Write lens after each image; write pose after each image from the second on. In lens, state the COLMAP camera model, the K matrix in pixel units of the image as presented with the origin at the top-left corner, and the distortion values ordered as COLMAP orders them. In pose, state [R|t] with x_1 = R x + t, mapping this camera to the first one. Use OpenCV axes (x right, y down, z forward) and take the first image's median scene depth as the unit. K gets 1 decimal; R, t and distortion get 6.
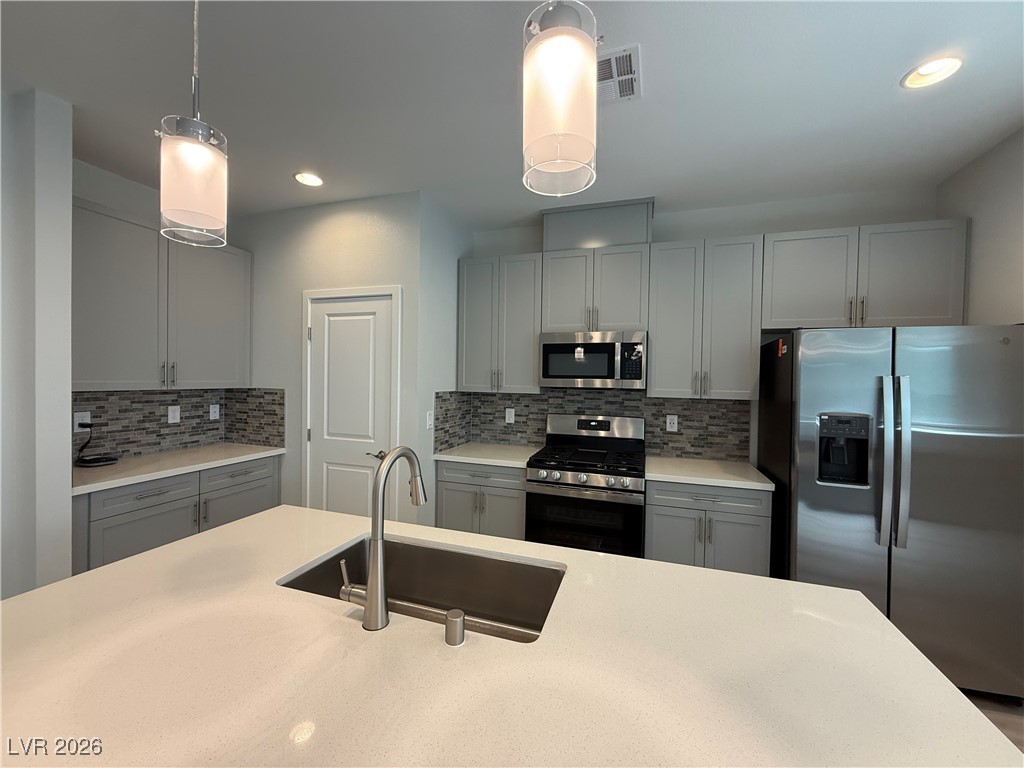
lens RADIAL K [[406.4, 0, 508.8], [0, 406.4, 383.7], [0, 0, 1]] dist [-0.000174, 0.000187]
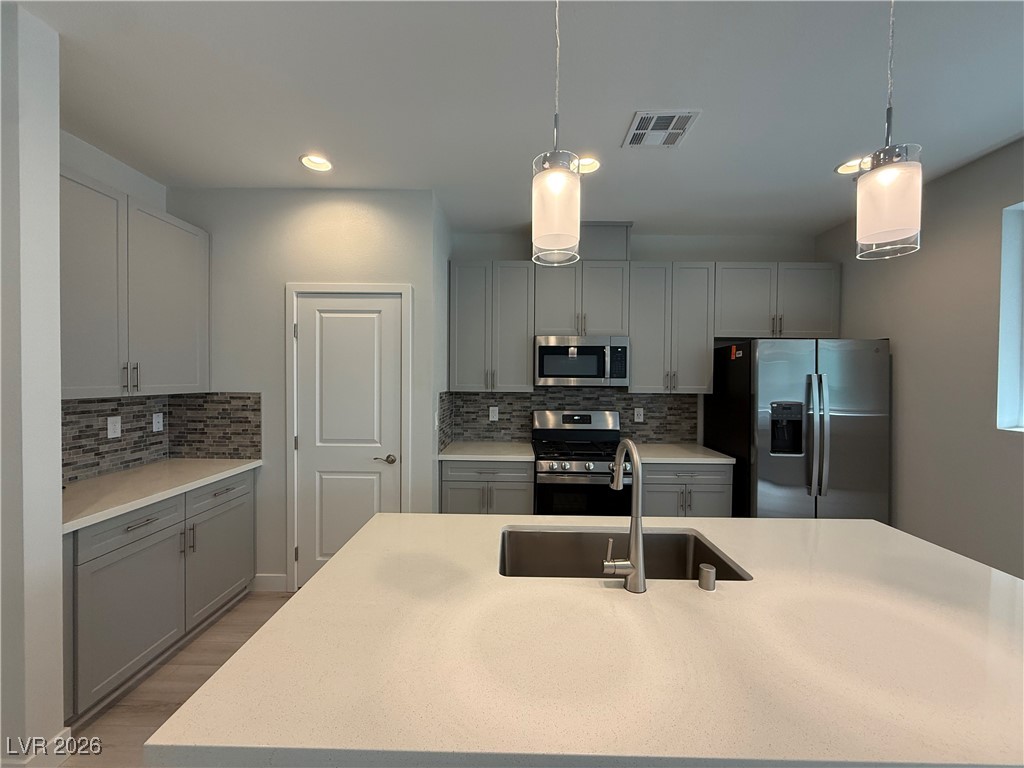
lens RADIAL K [[406.4, 0, 508.1], [0, 406.4, 382.6], [0, 0, 1]] dist [-0.000174, 0.000187]
pose [[0.952052, -0.013314, 0.305646, -0.325765], [0.012514, 0.999911, 0.004575, -0.006595], [-0.305679, -0.000531, 0.952134, -0.005288]]
